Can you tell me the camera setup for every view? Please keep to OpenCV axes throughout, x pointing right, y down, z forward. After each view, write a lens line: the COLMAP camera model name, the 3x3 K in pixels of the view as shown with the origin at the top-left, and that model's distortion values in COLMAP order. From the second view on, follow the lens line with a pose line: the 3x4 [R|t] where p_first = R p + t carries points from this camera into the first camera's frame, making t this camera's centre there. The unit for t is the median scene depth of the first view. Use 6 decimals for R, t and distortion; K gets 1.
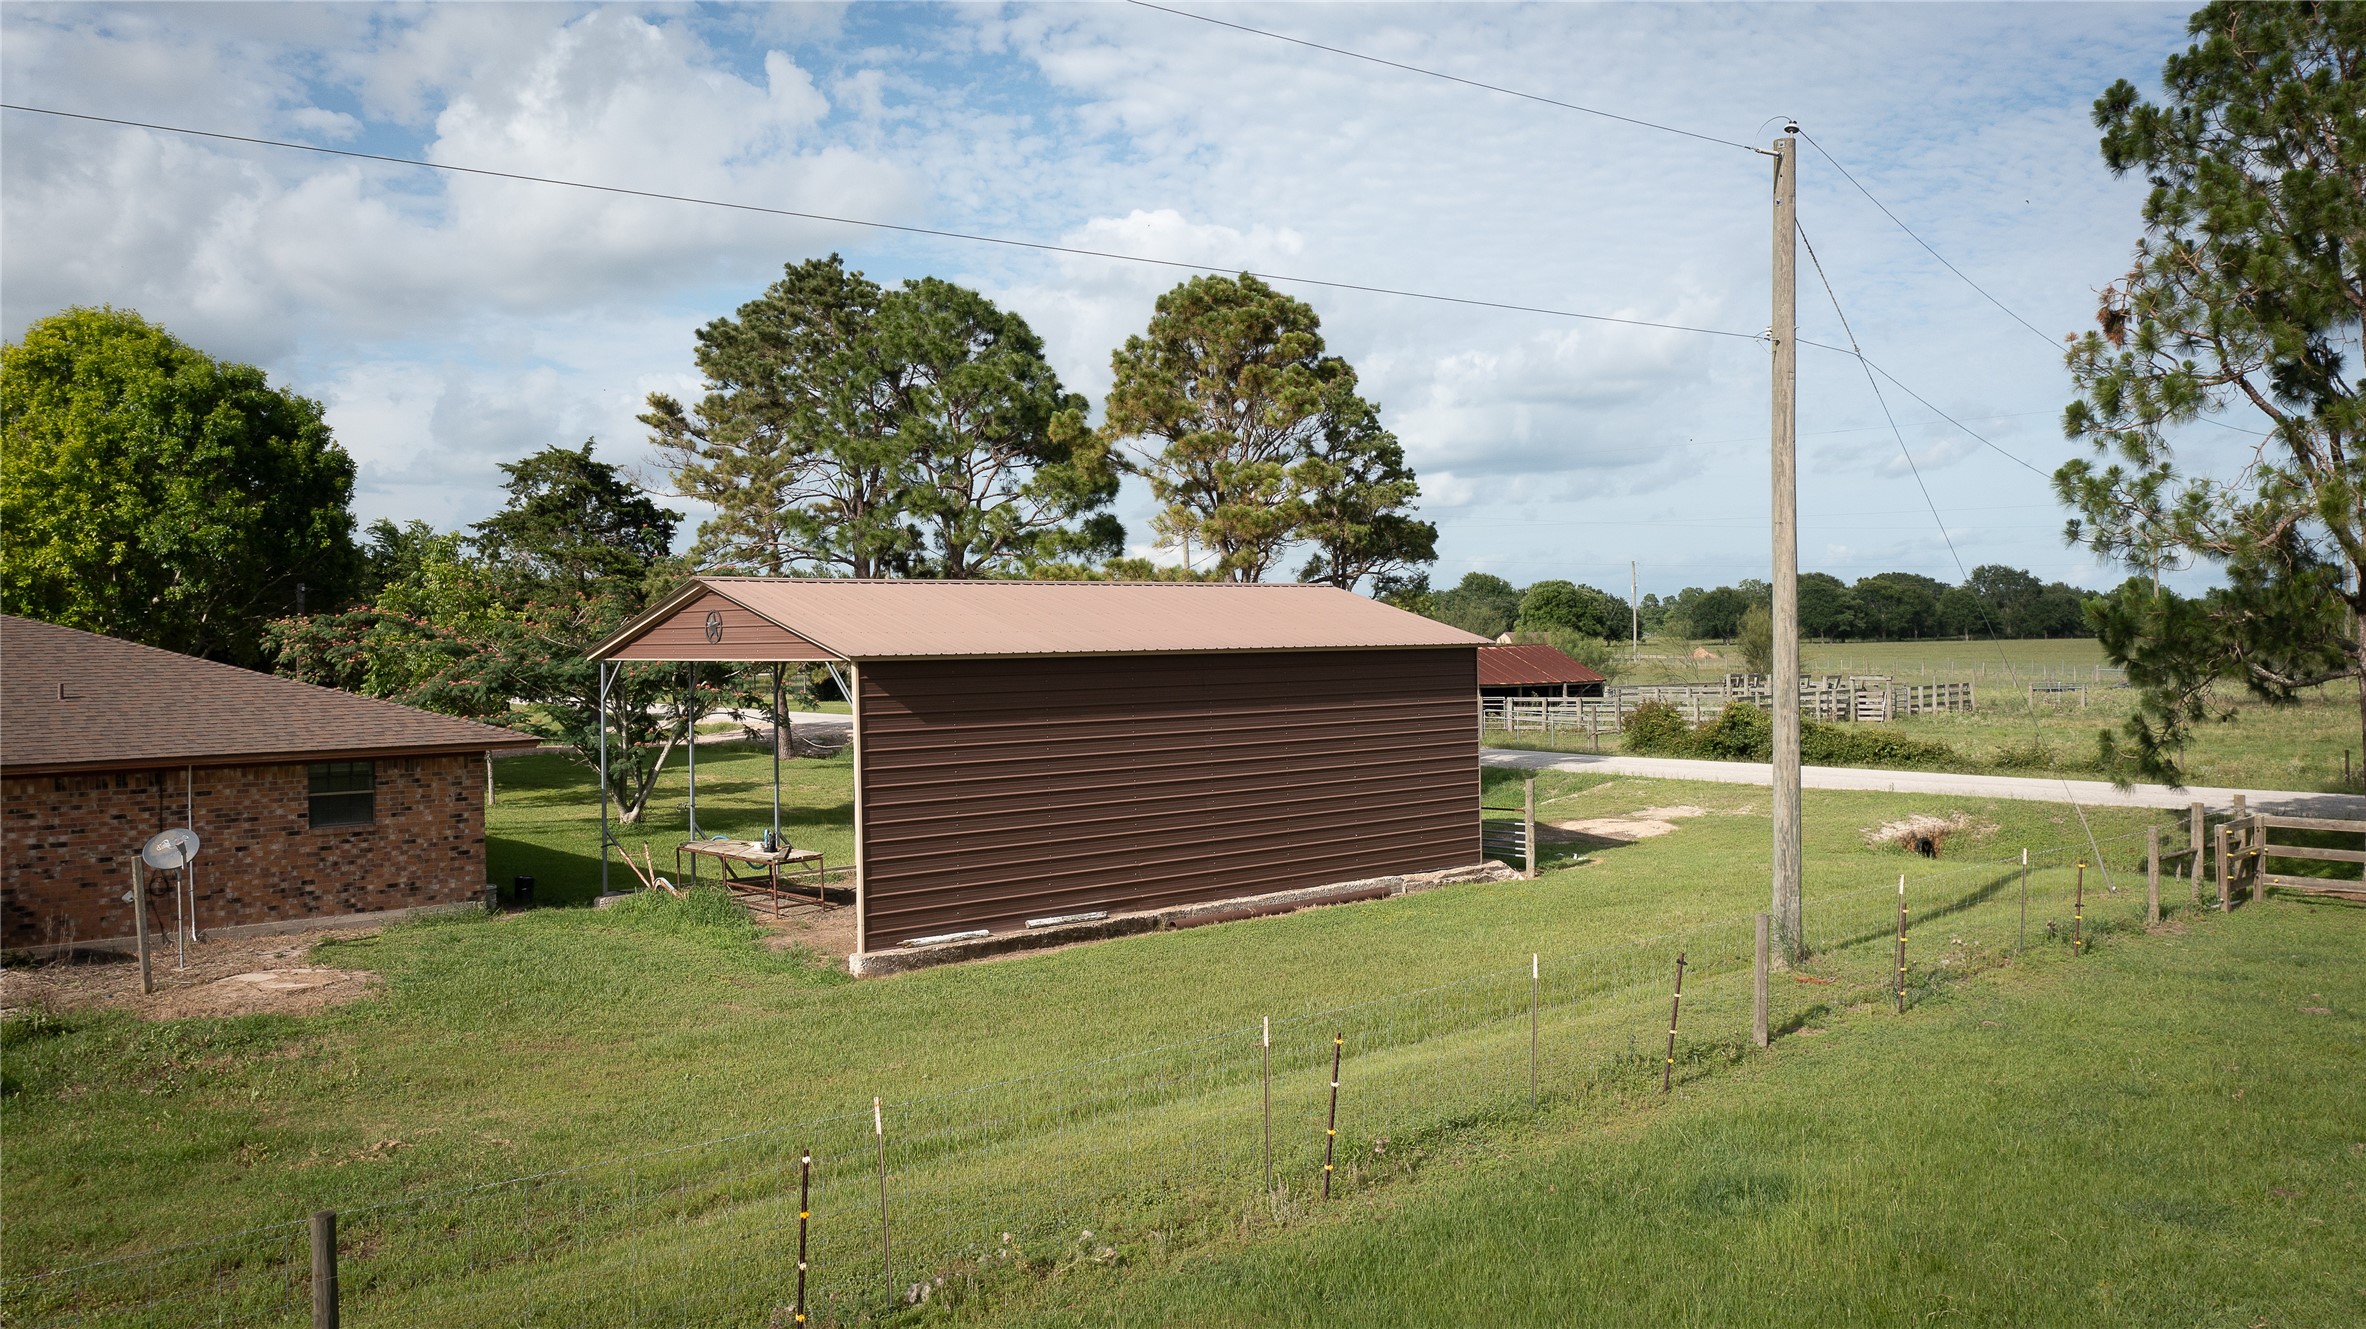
lens RADIAL K [[1853.8, 0, 1147.4], [0, 1853.8, 687.3], [0, 0, 1]] dist [-0.005318, 0.004232]
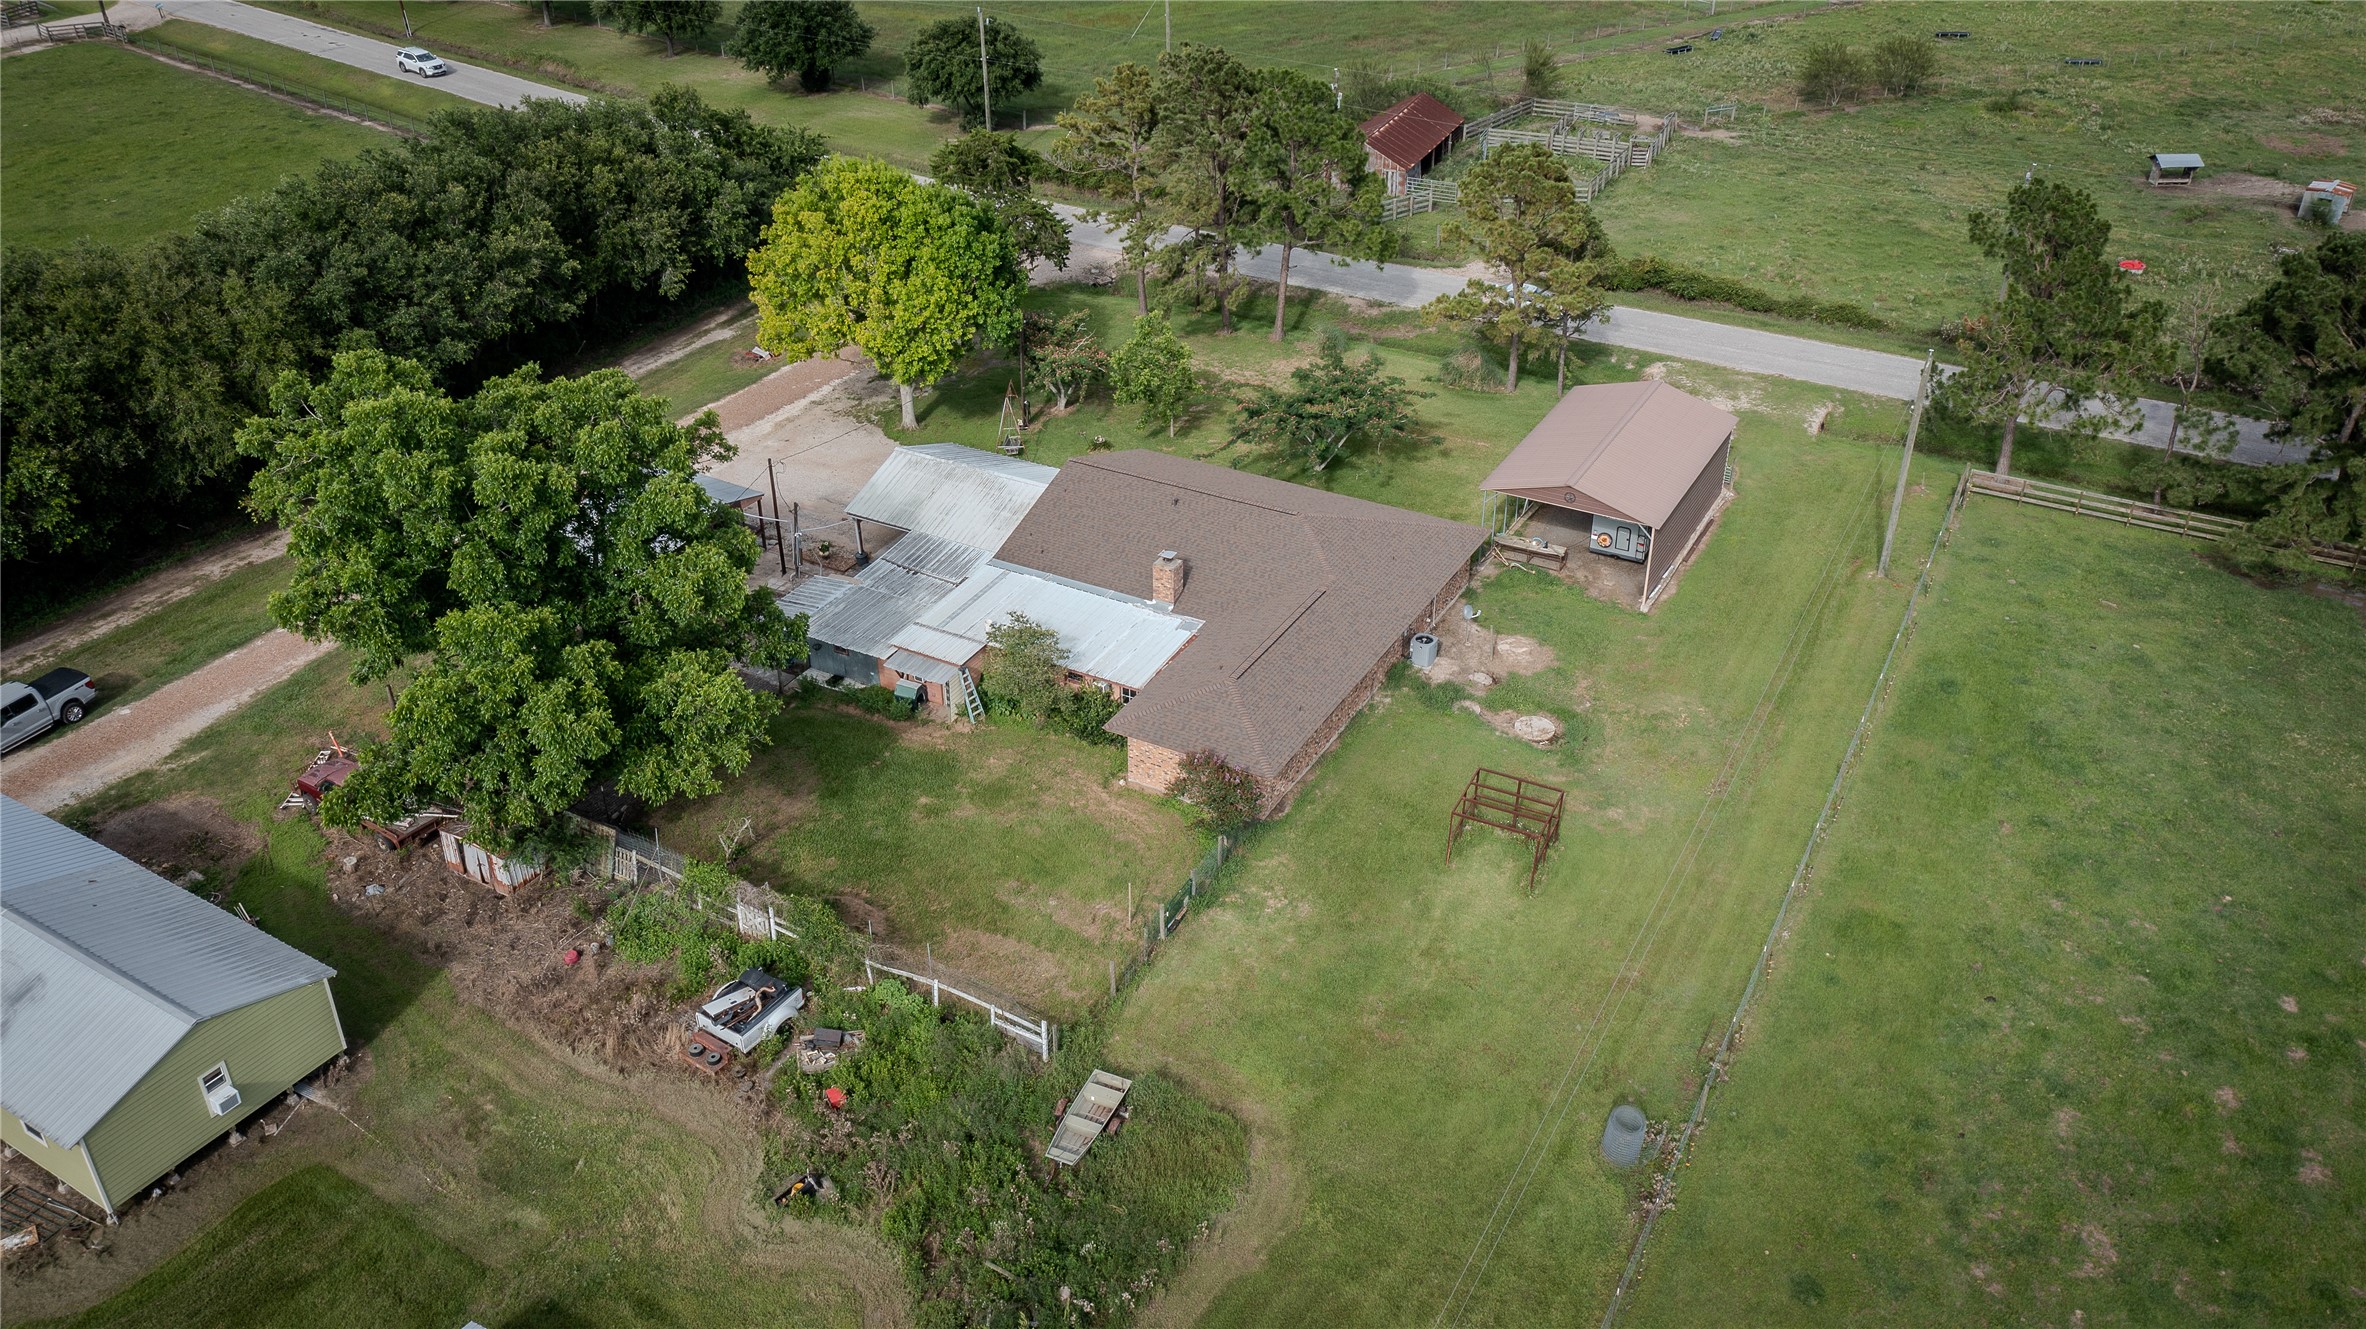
lens RADIAL K [[1853.8, 0, 1181.6], [0, 1853.8, 652.2], [0, 0, 1]] dist [-0.005318, 0.004232]
pose [[0.939549, -0.165677, 0.299665, -1.980249], [-0.000753, 0.874149, 0.485656, -1.426464], [-0.342414, -0.456524, 0.821181, -1.523321]]
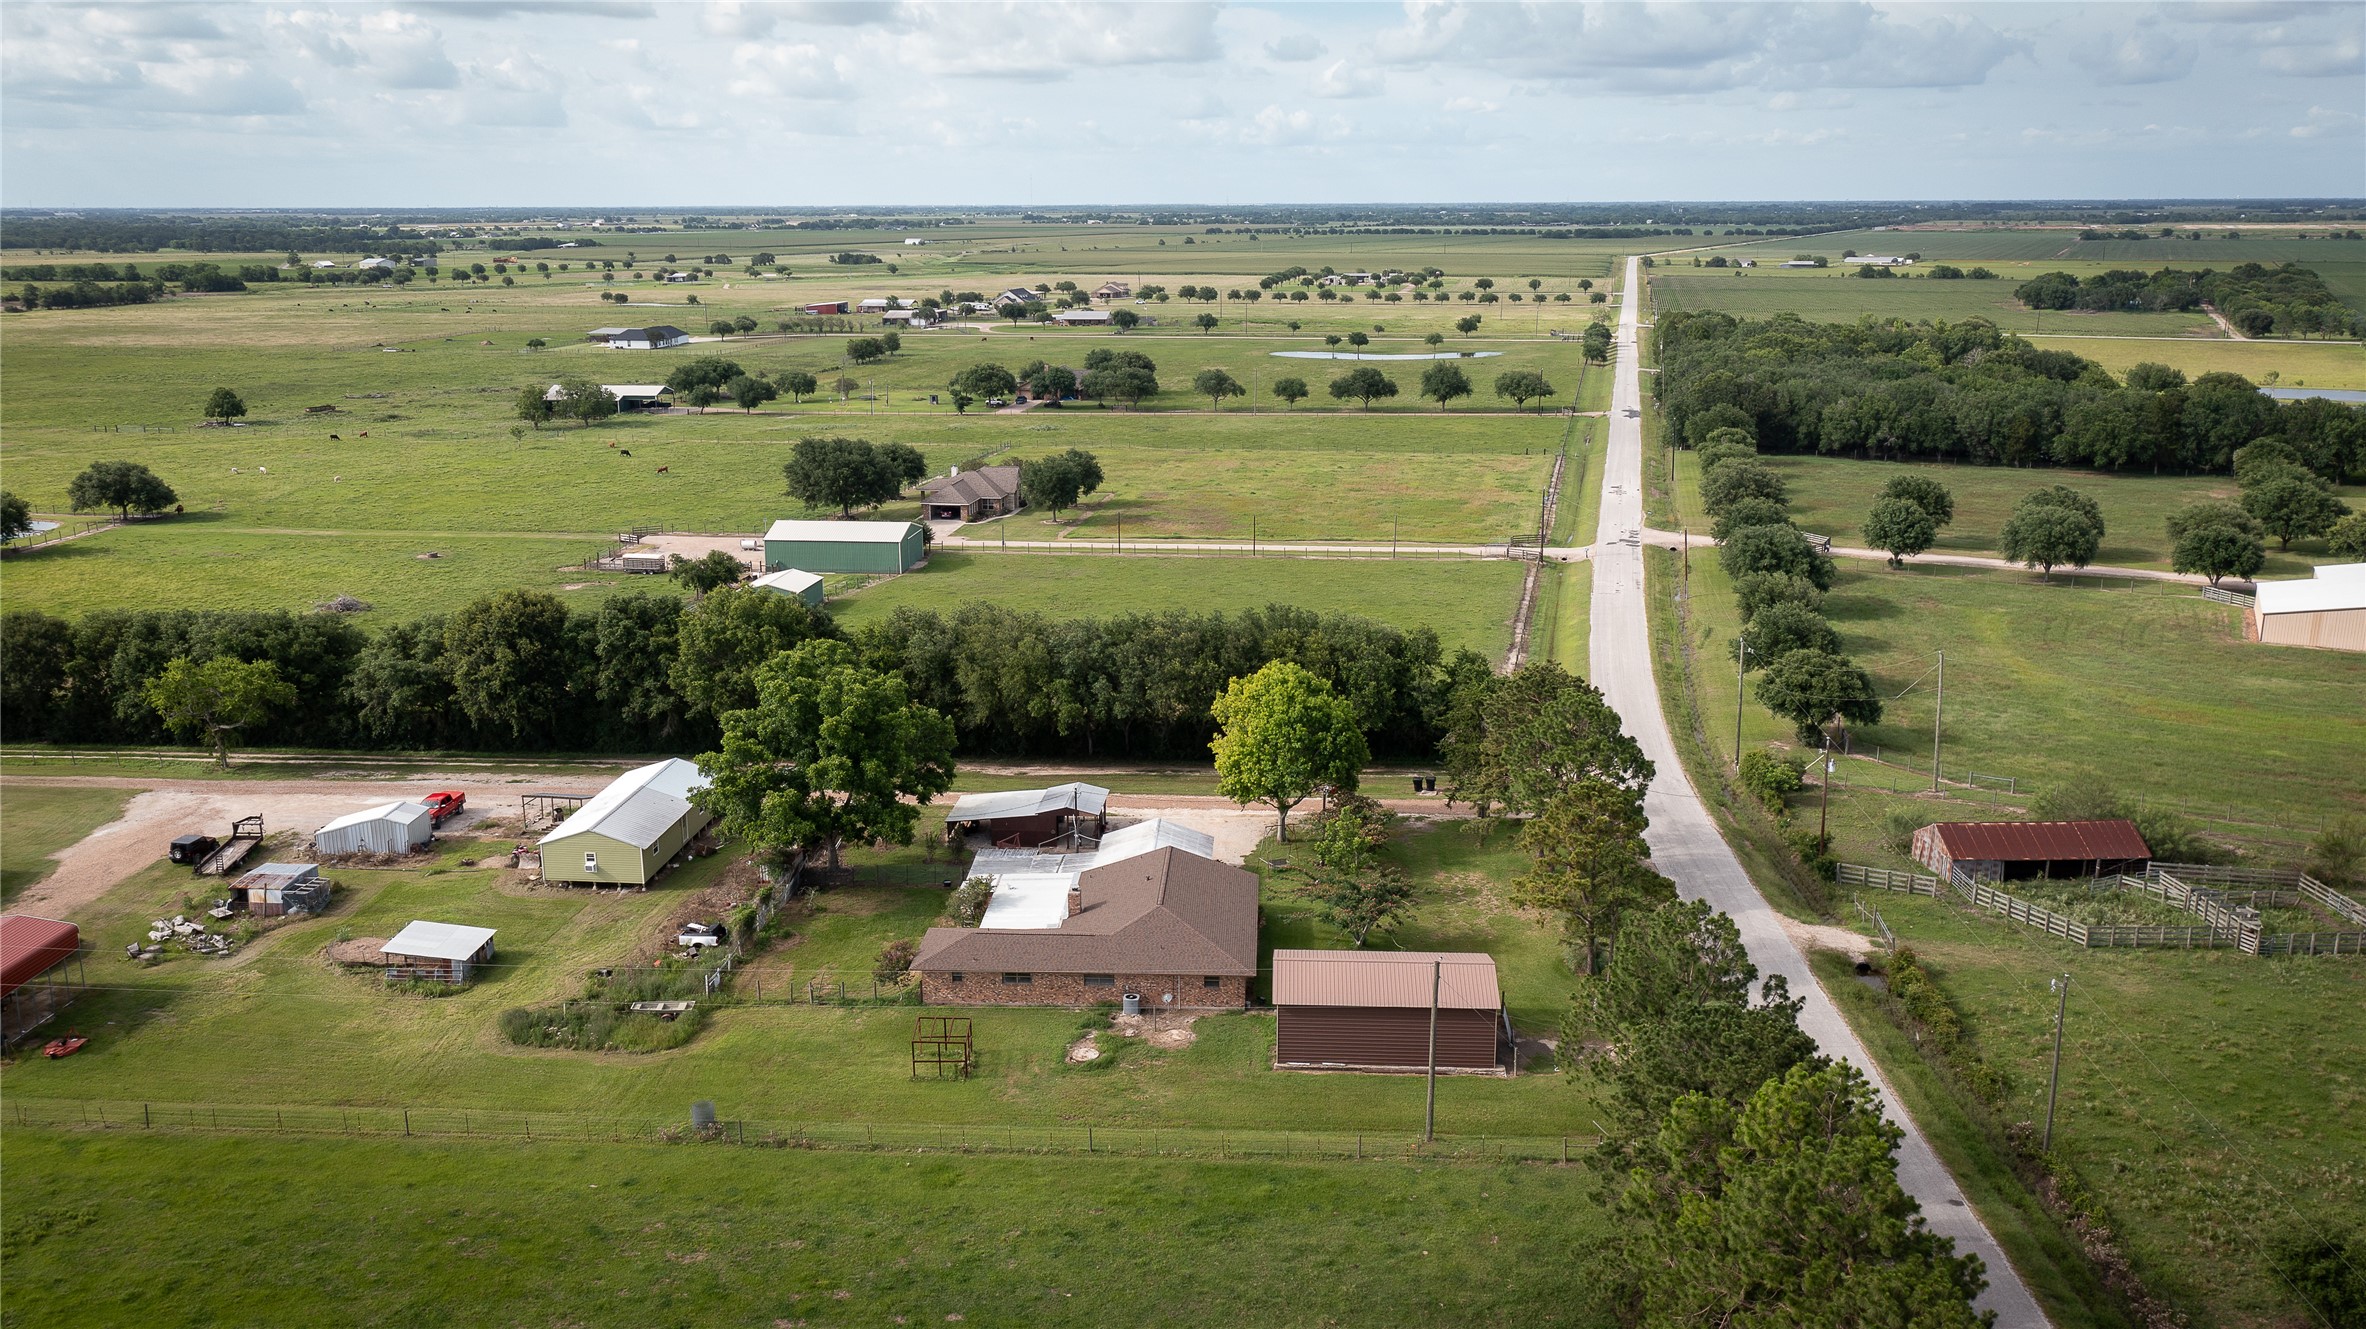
lens RADIAL K [[1853.8, 0, 1178.9], [0, 1853.8, 670.9], [0, 0, 1]] dist [-0.005318, 0.004232]
pose [[0.714268, 0.179803, -0.676382, 2.580830], [-0.024050, 0.972171, 0.233035, -1.851141], [0.699459, -0.150182, 0.698715, -2.201293]]
